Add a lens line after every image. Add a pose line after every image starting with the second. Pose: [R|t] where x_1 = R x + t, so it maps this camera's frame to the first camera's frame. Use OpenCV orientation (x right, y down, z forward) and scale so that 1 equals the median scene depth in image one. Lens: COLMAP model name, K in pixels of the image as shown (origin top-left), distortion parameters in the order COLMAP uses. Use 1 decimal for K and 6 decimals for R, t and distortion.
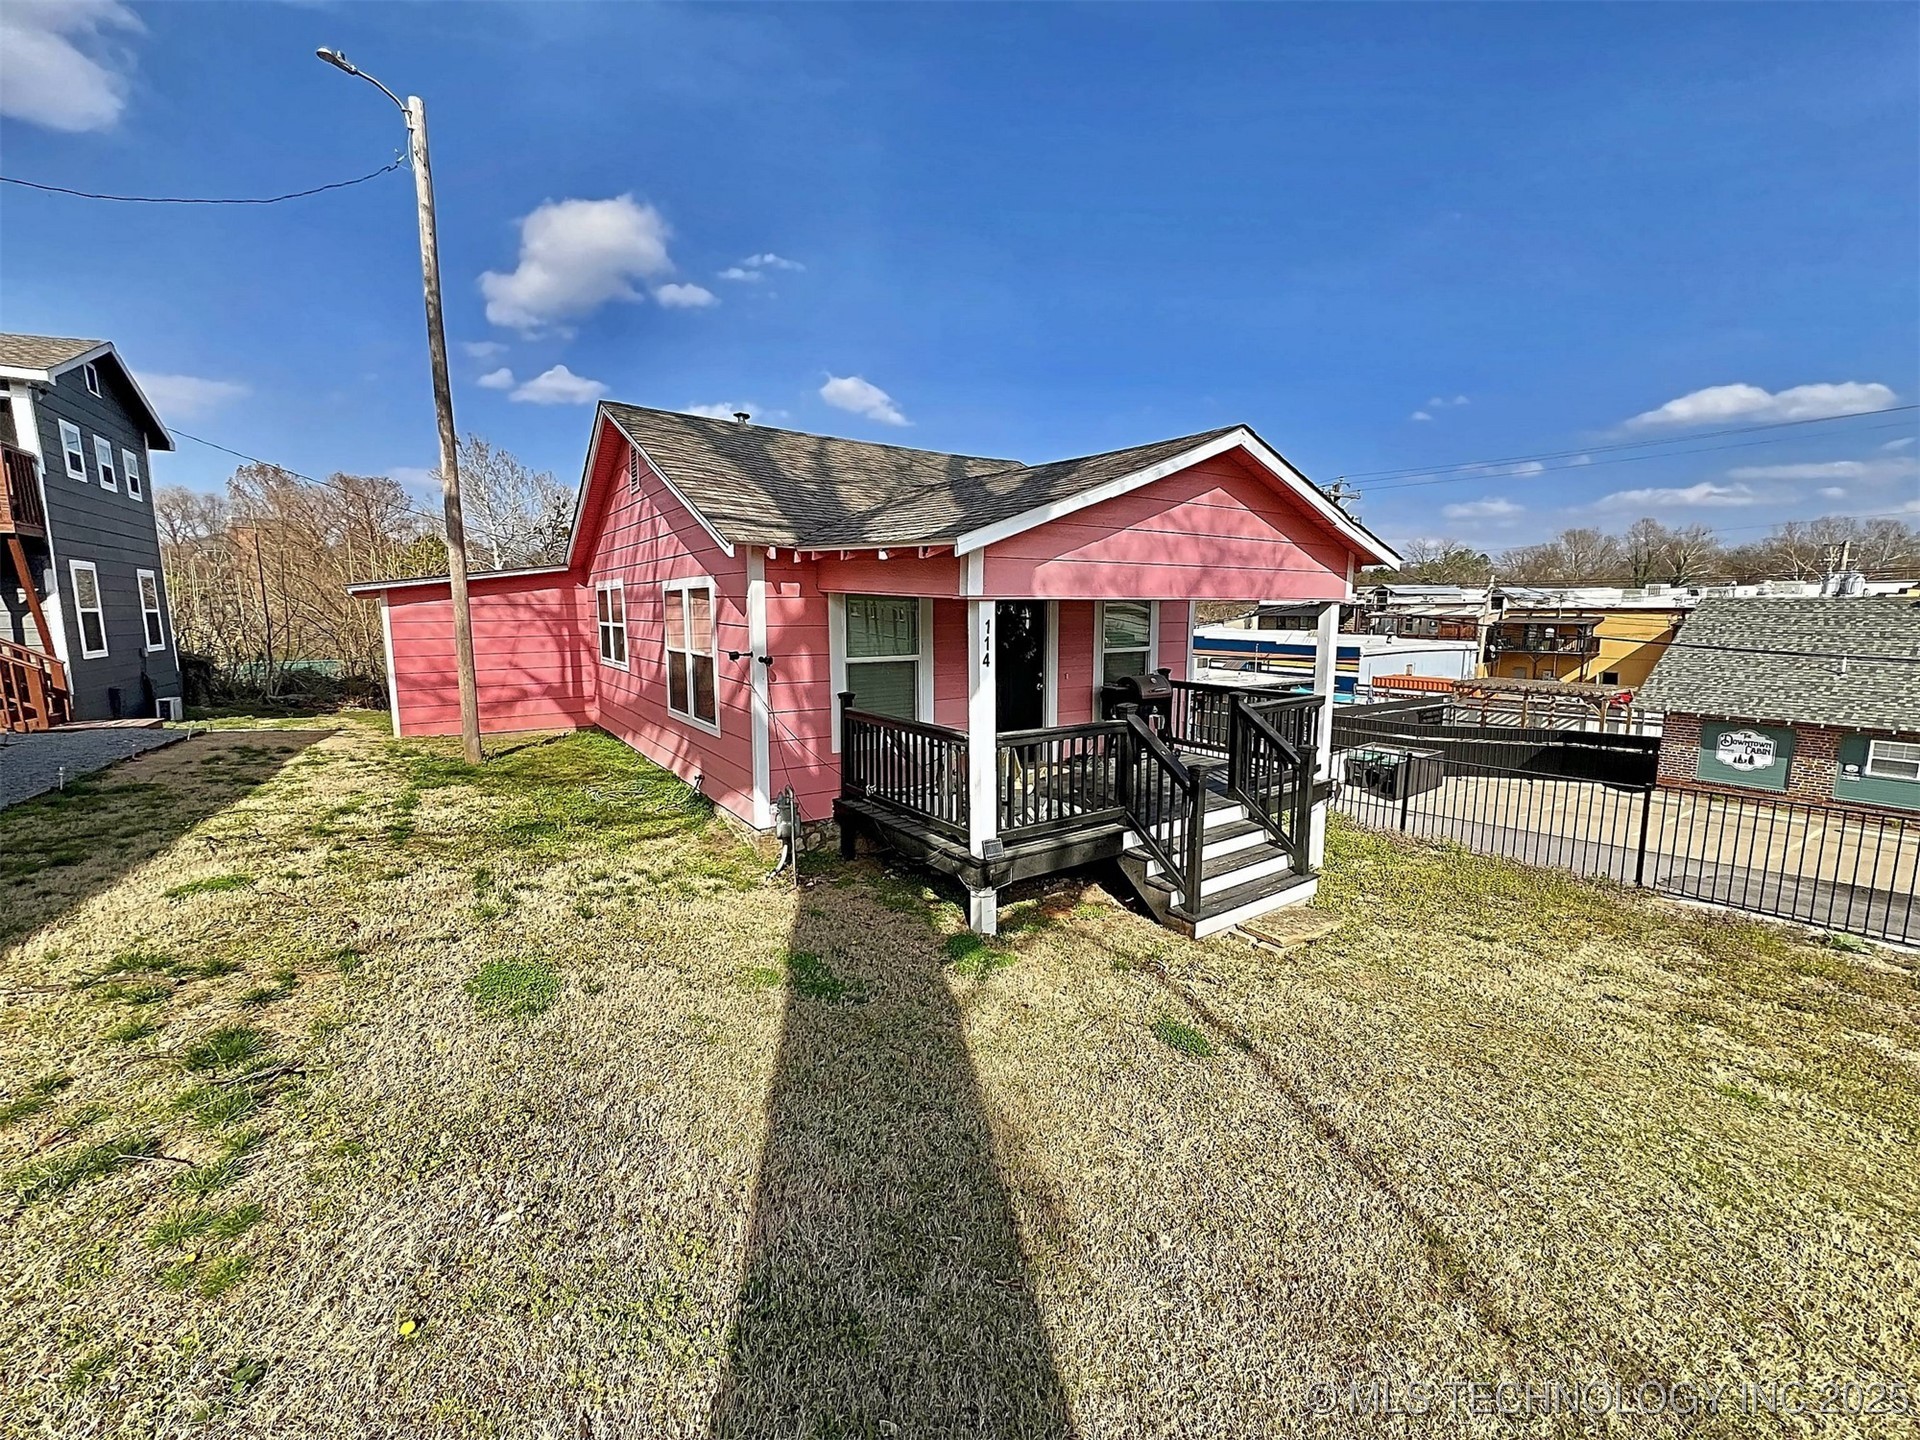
lens RADIAL K [[773.5, 0, 972.2], [0, 773.5, 724.2], [0, 0, 1]] dist [-0.000770, -0.001324]
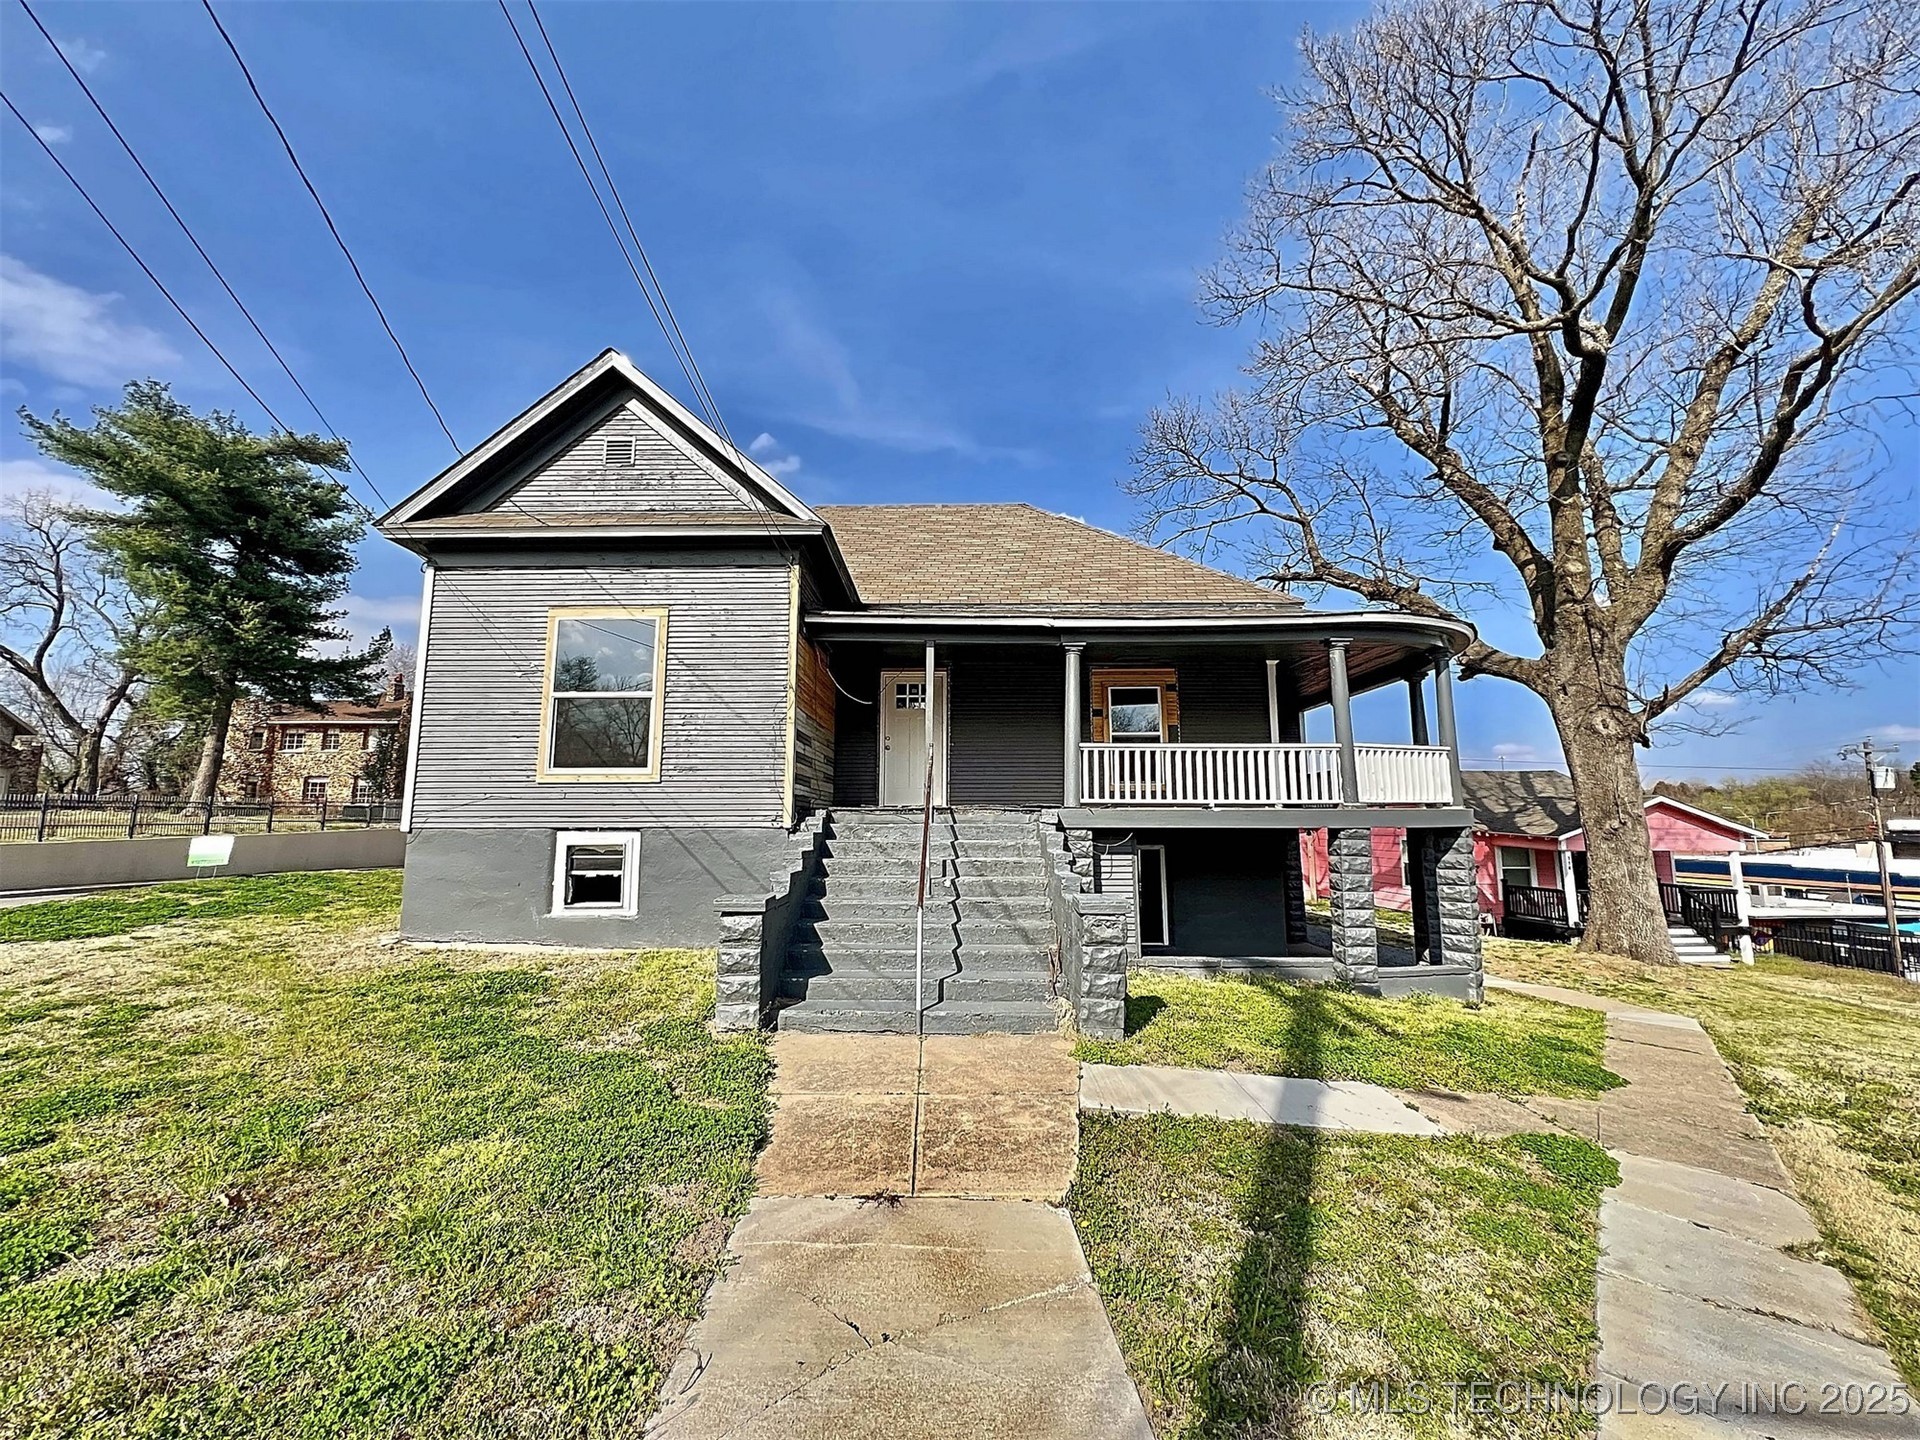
lens RADIAL K [[773.5, 0, 946.3], [0, 773.5, 718.5], [0, 0, 1]] dist [-0.000770, -0.001324]
pose [[0.839439, -0.073776, -0.538422, -0.317925], [-0.080469, 0.962948, -0.257403, 0.301416], [0.537463, 0.259401, 0.802399, -2.684748]]
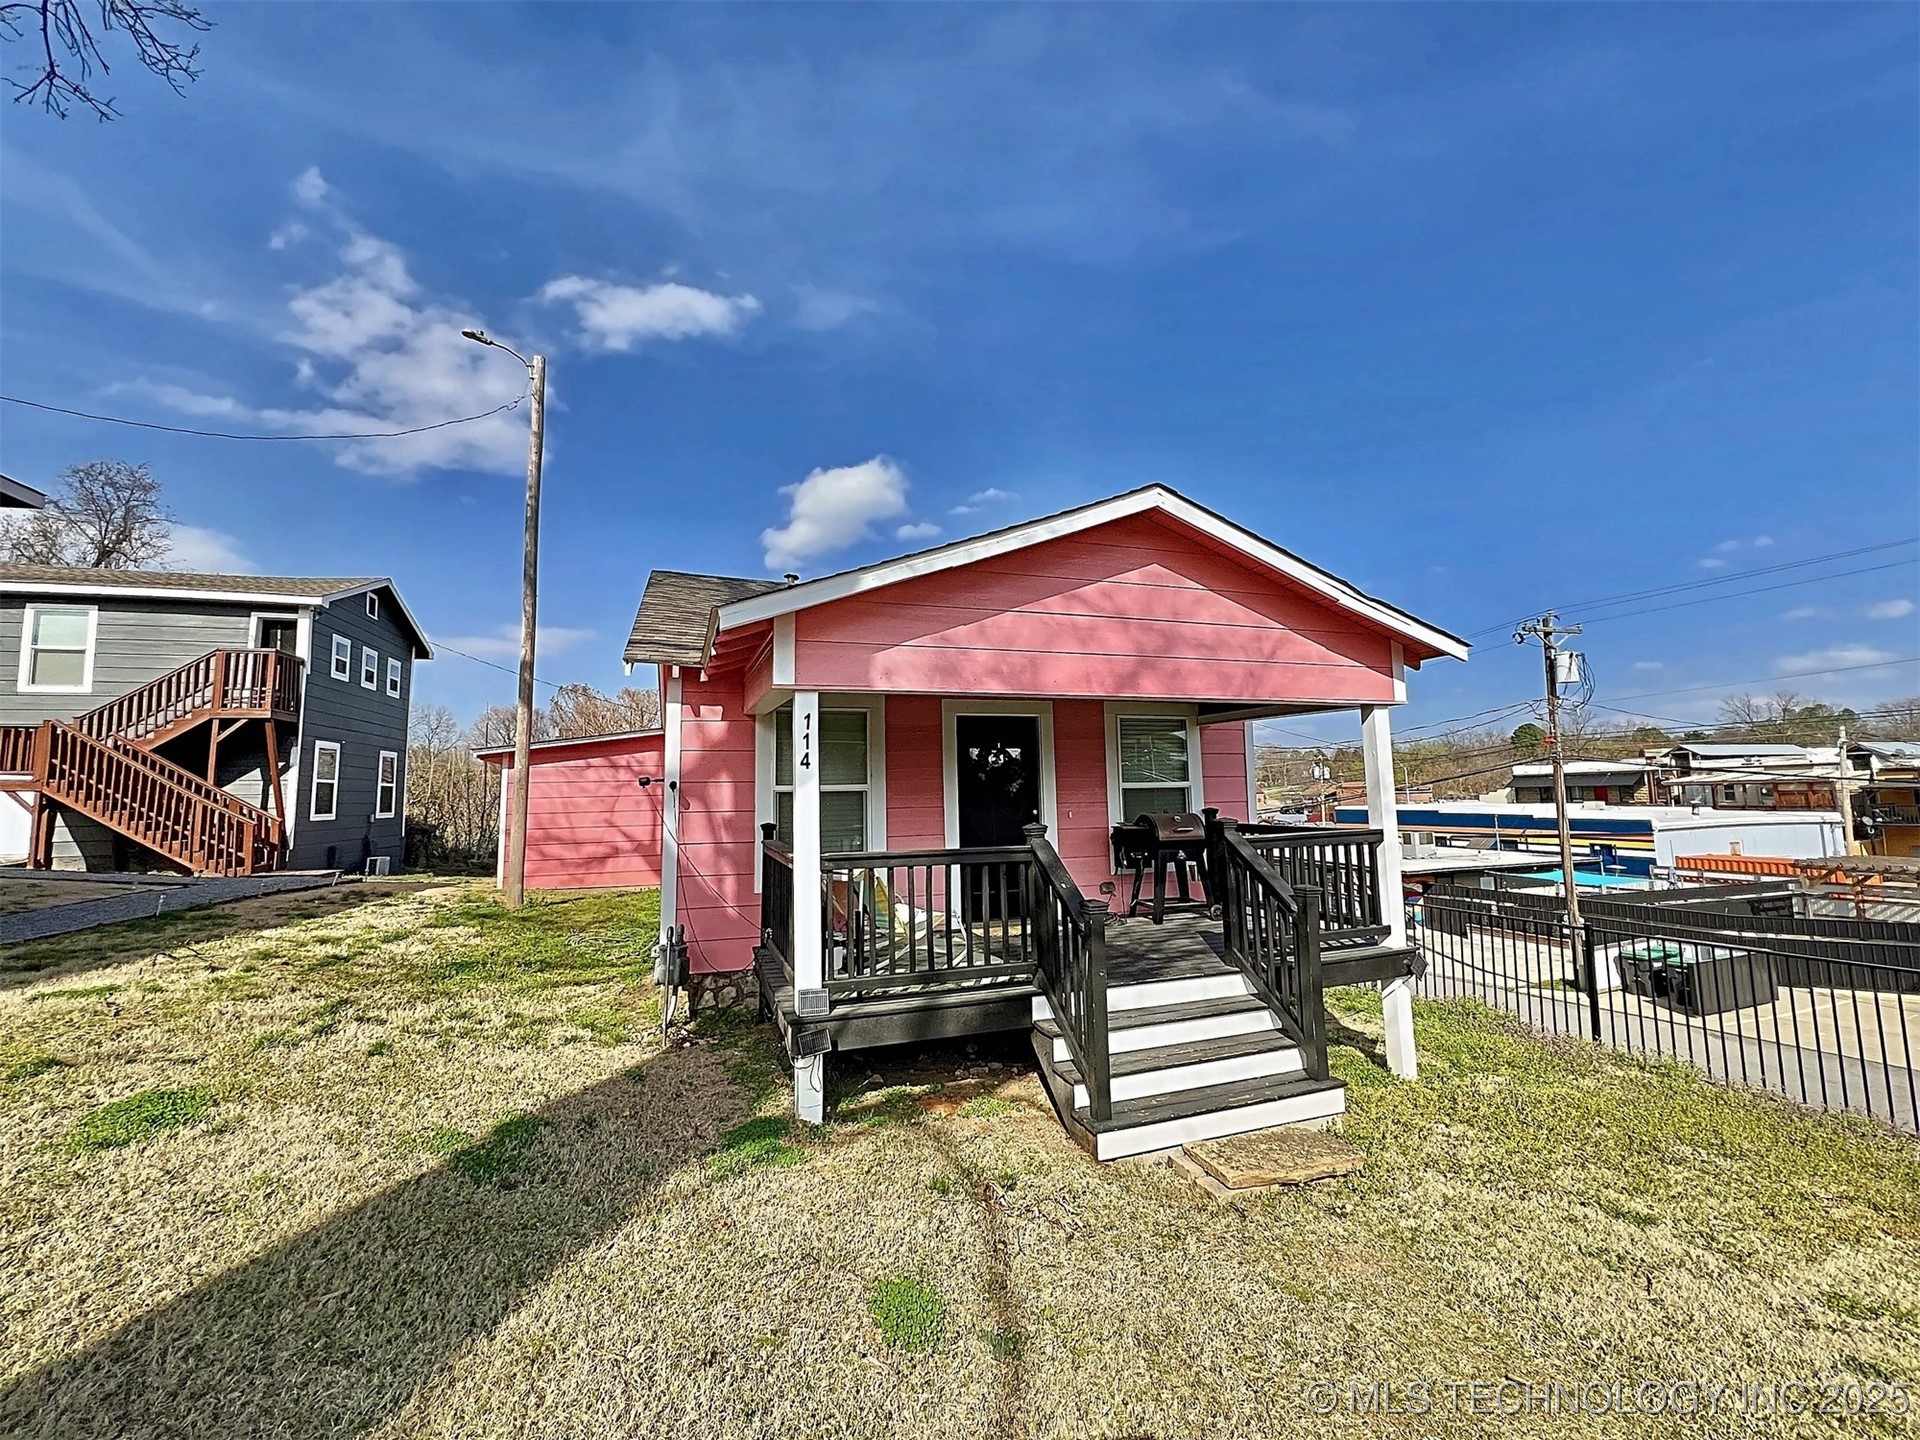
lens RADIAL K [[773.5, 0, 969.0], [0, 773.5, 717.6], [0, 0, 1]] dist [-0.000770, -0.001324]
pose [[0.960374, -0.047720, -0.274600, 0.315006], [-0.021240, 0.969838, -0.242822, 0.053746], [0.277905, 0.239032, 0.930394, 0.192713]]
